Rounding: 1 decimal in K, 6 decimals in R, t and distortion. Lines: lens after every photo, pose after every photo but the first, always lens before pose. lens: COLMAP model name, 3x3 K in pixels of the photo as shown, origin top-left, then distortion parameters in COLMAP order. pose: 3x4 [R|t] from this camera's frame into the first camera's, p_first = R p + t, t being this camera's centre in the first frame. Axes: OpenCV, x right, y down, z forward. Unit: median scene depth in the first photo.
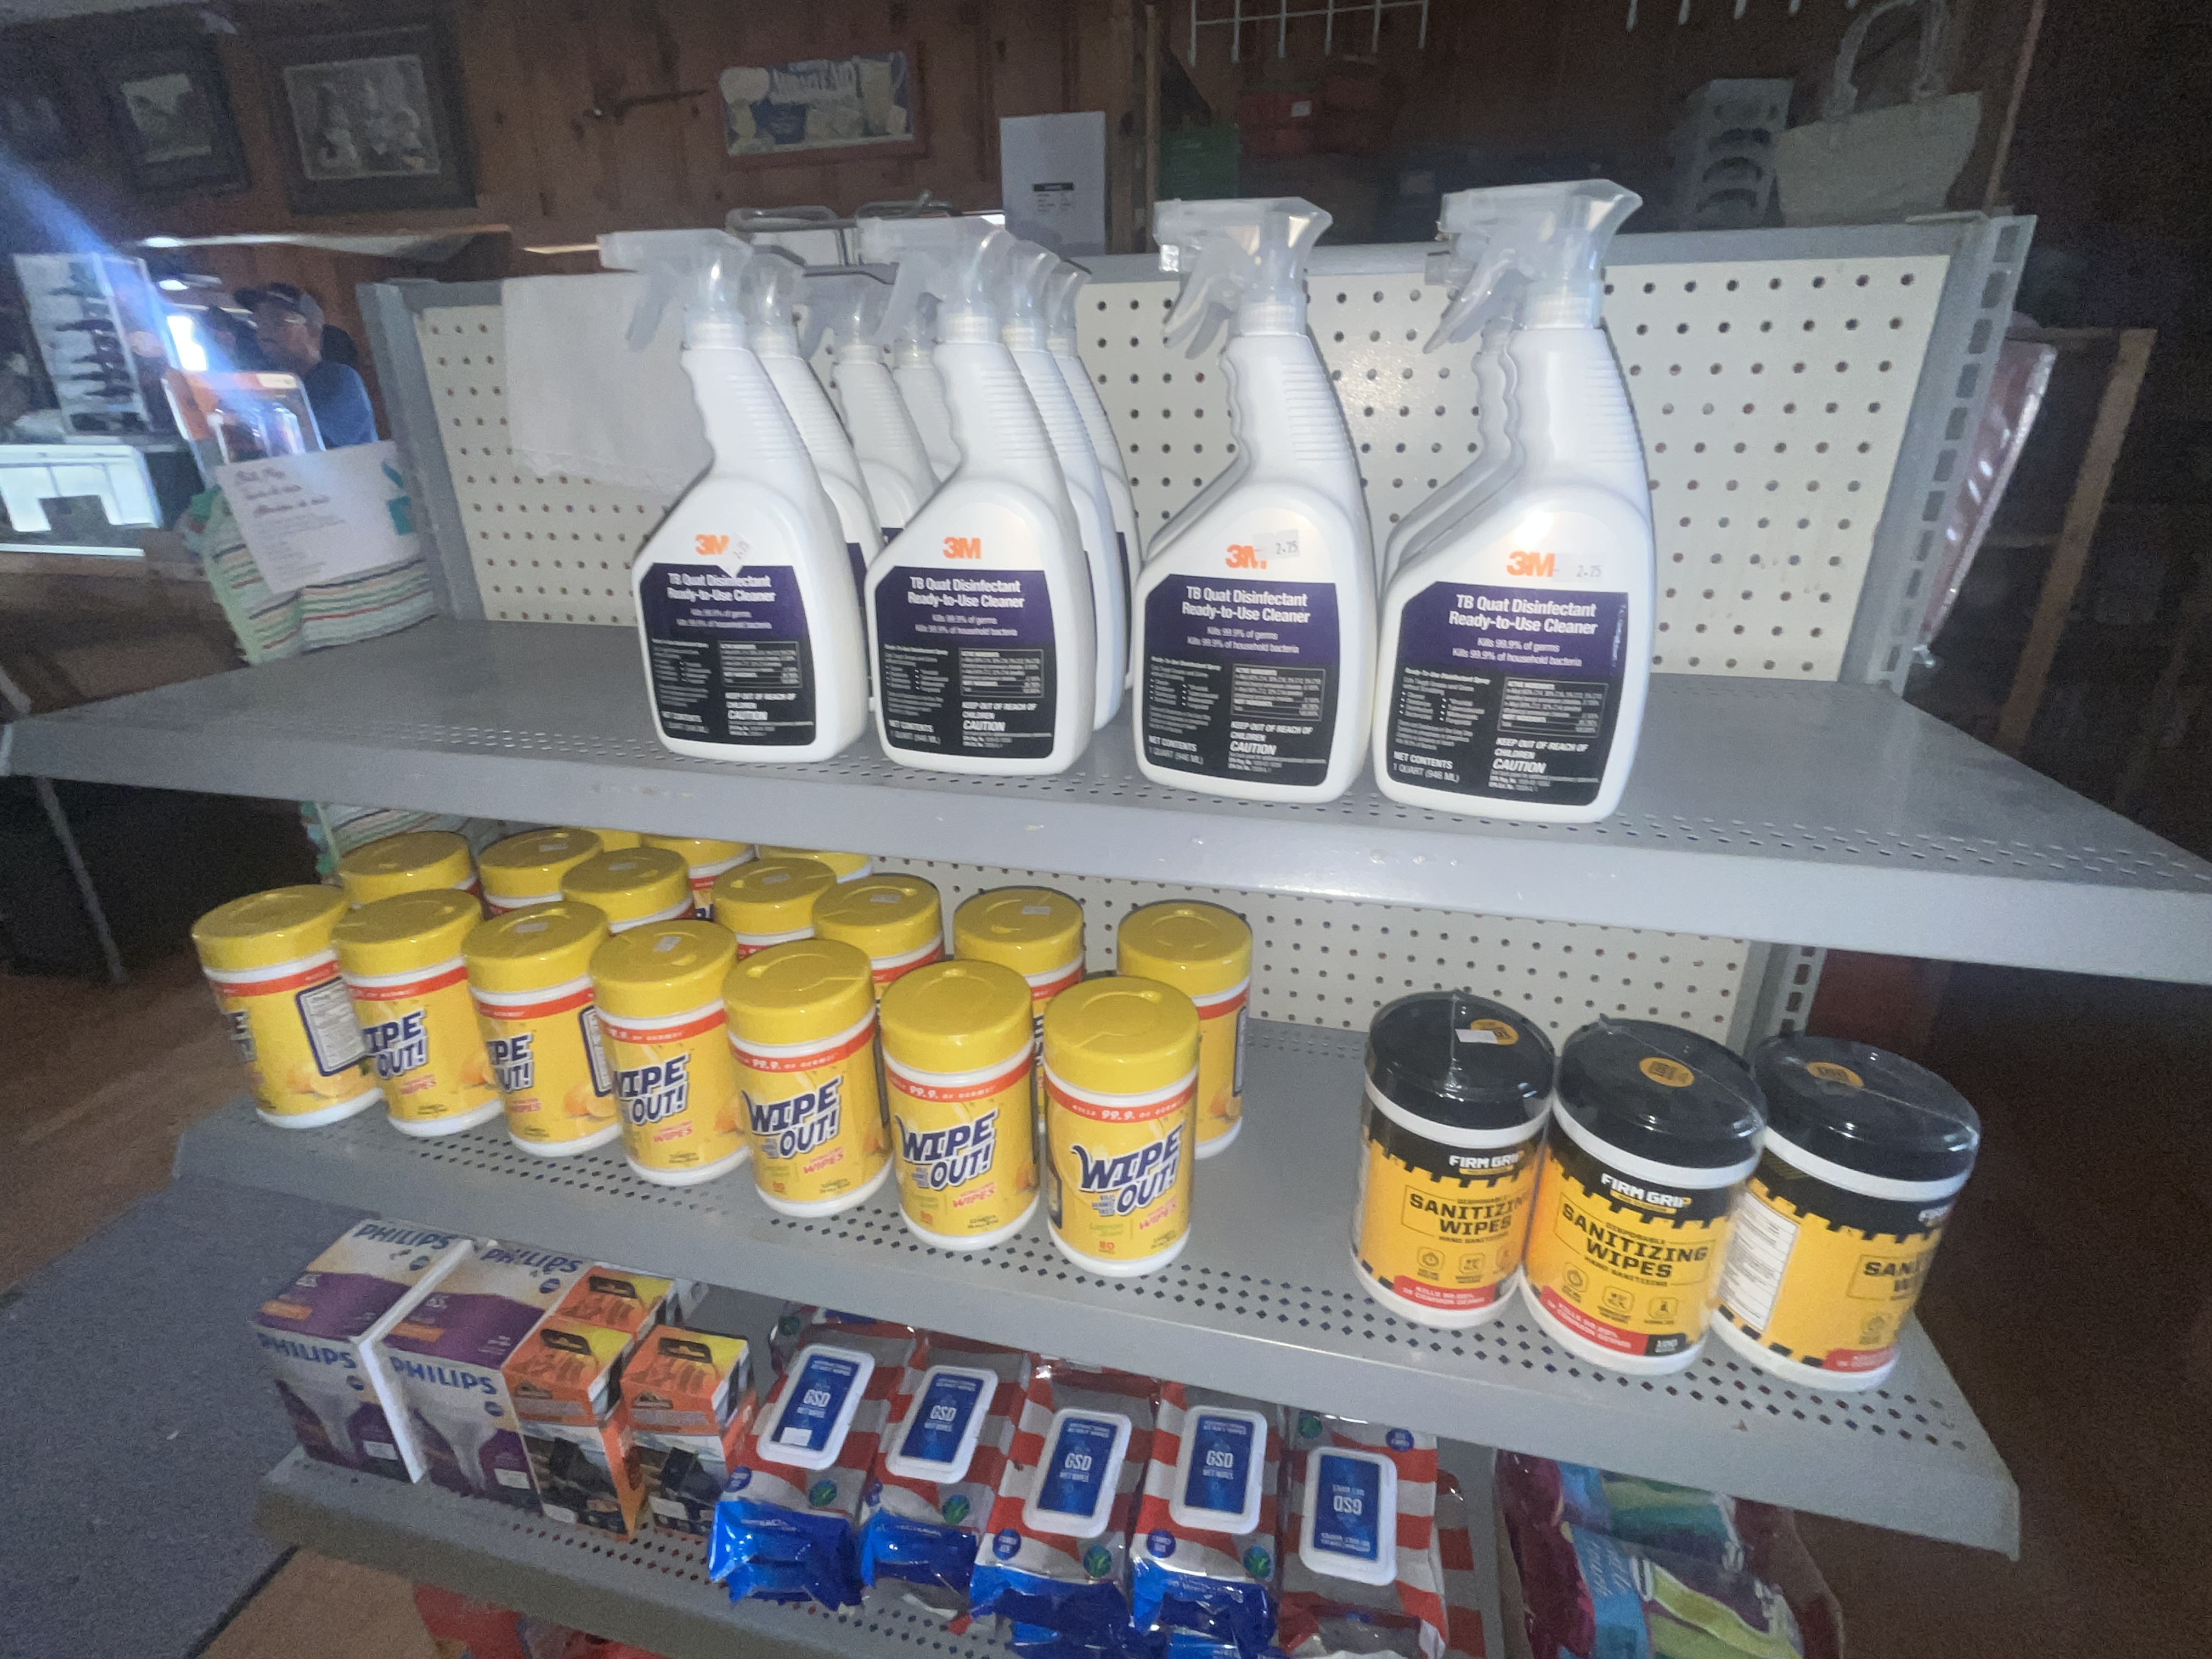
lens RADIAL K [[1063.0, 0, 1107.3], [0, 1063.0, 831.6], [0, 0, 1]] dist [-0.004273, 0.000639]
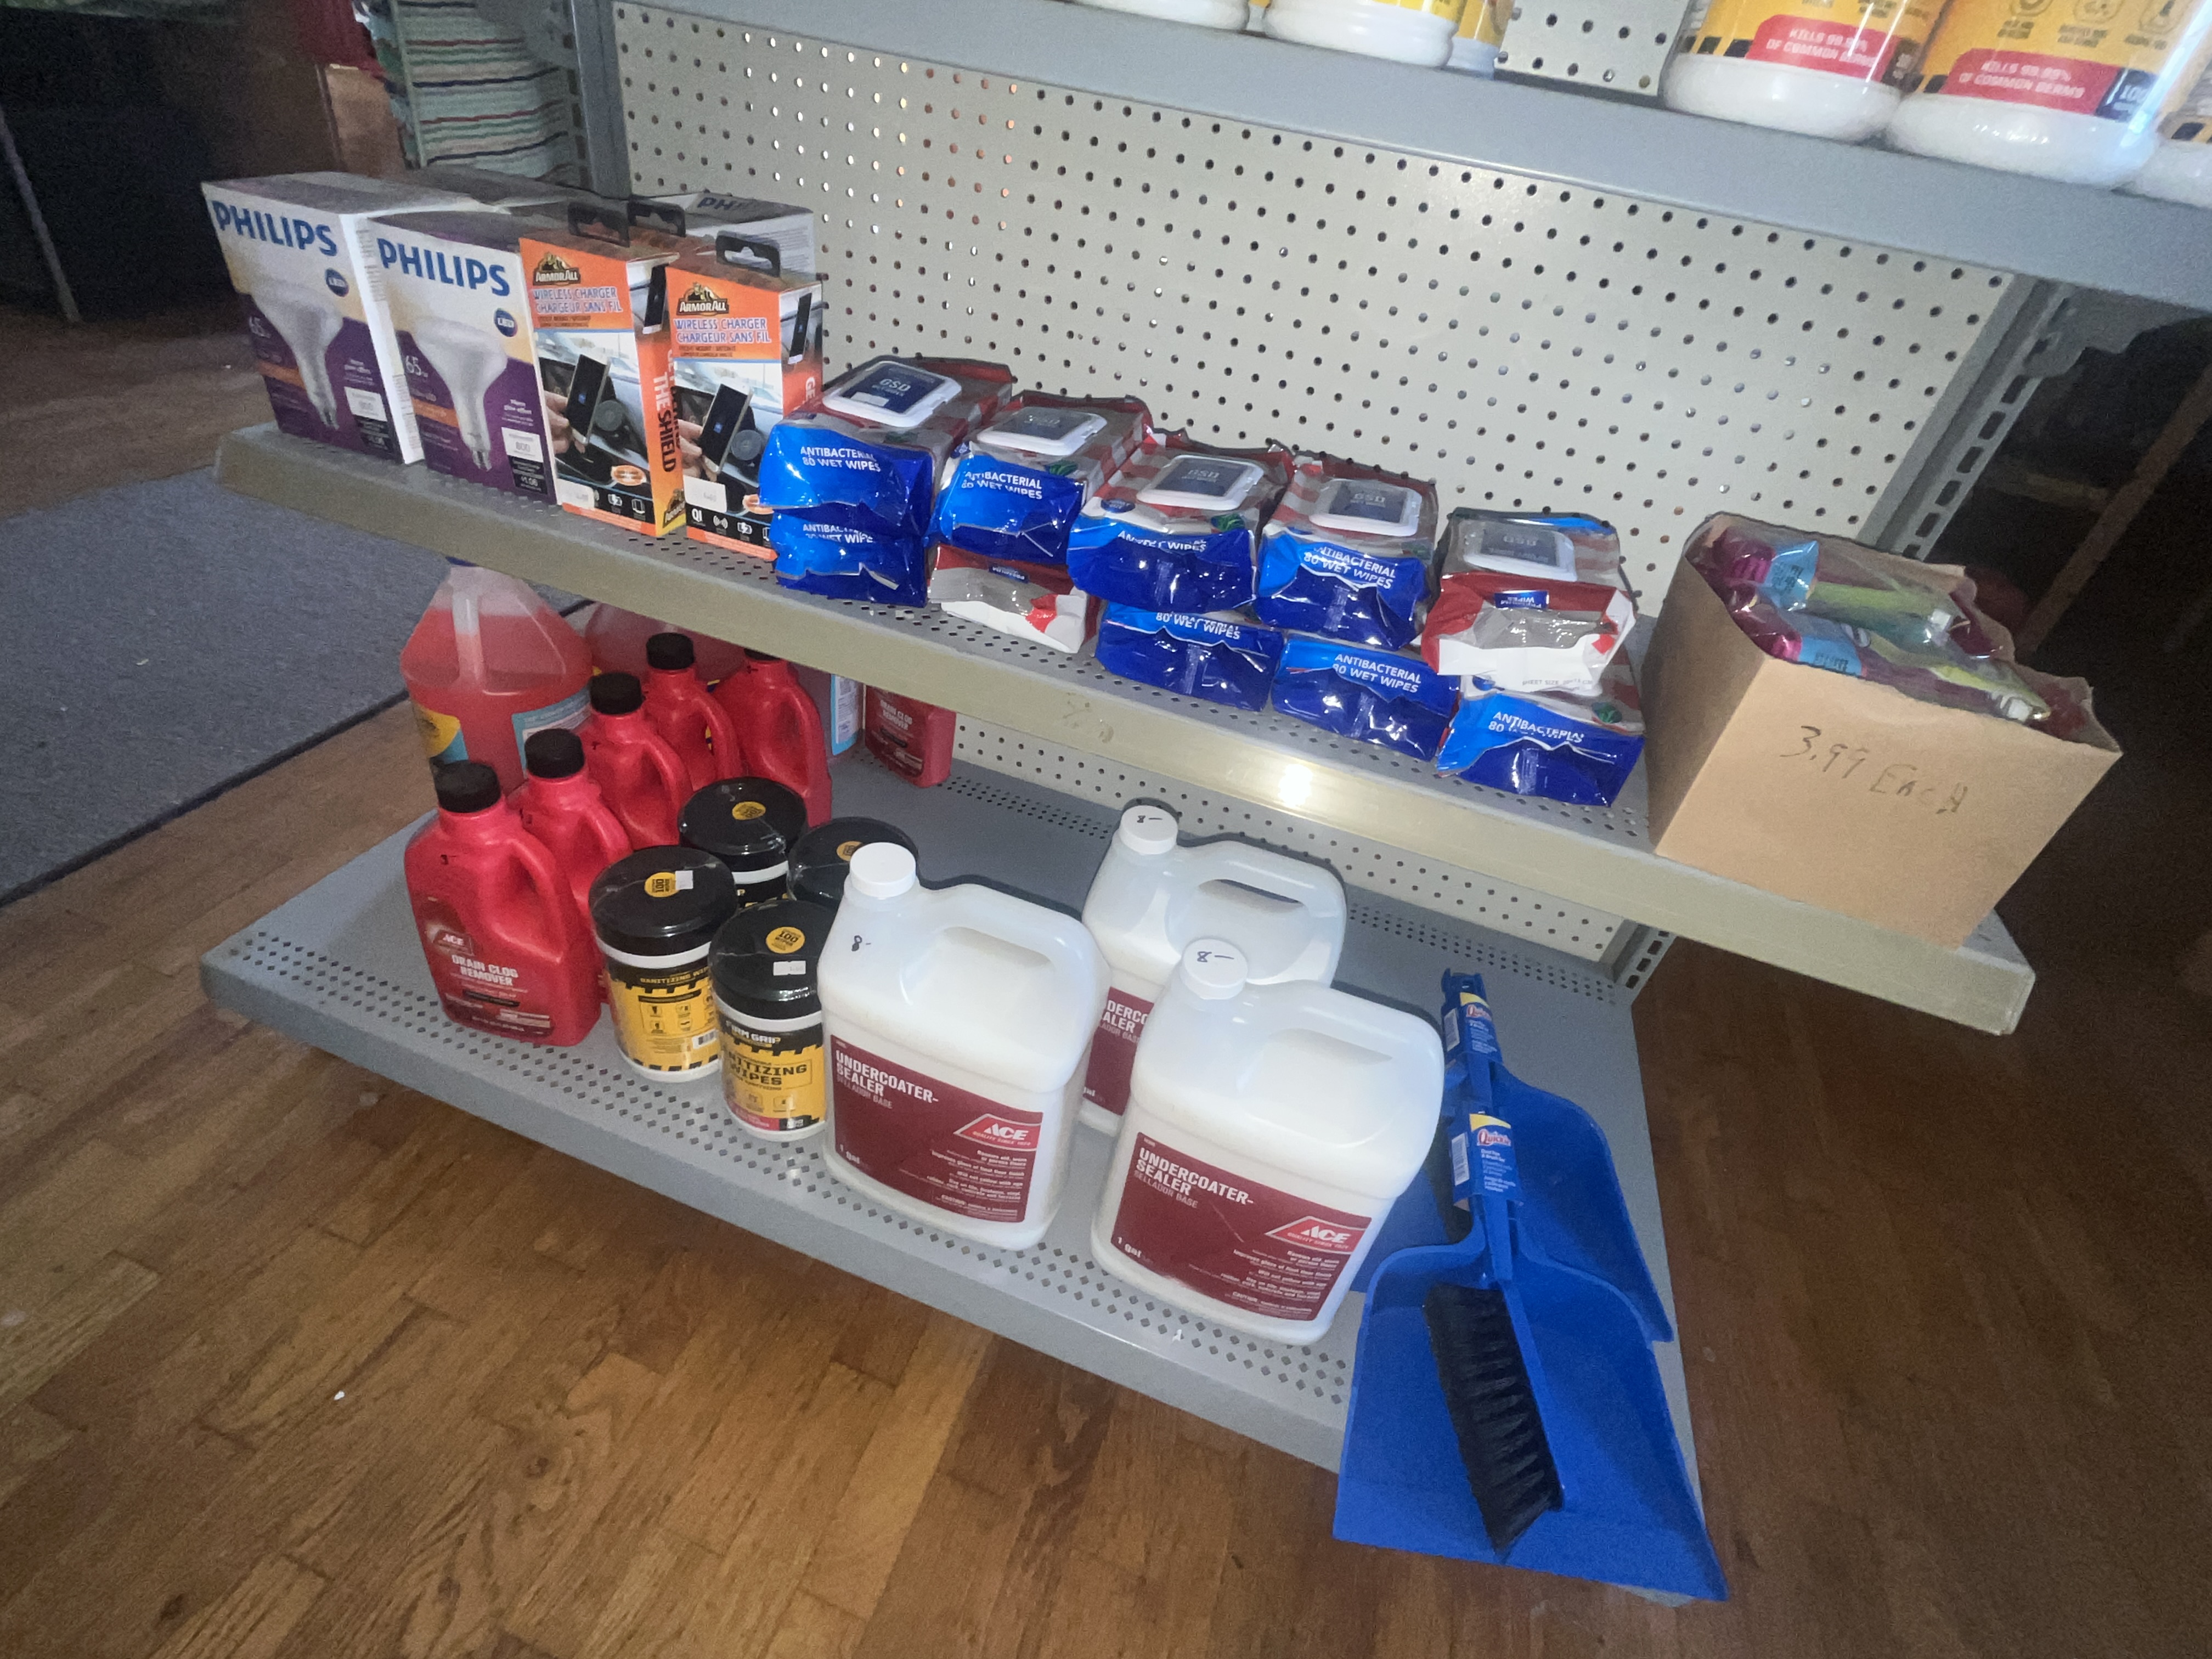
lens RADIAL K [[1063.0, 0, 1098.9], [0, 1063.0, 814.6], [0, 0, 1]] dist [-0.004273, 0.000639]
pose [[0.985817, 0.165029, 0.030488, -0.084089], [-0.167387, 0.953845, 0.249321, 0.619368], [0.012064, -0.250888, 0.967941, 0.109195]]
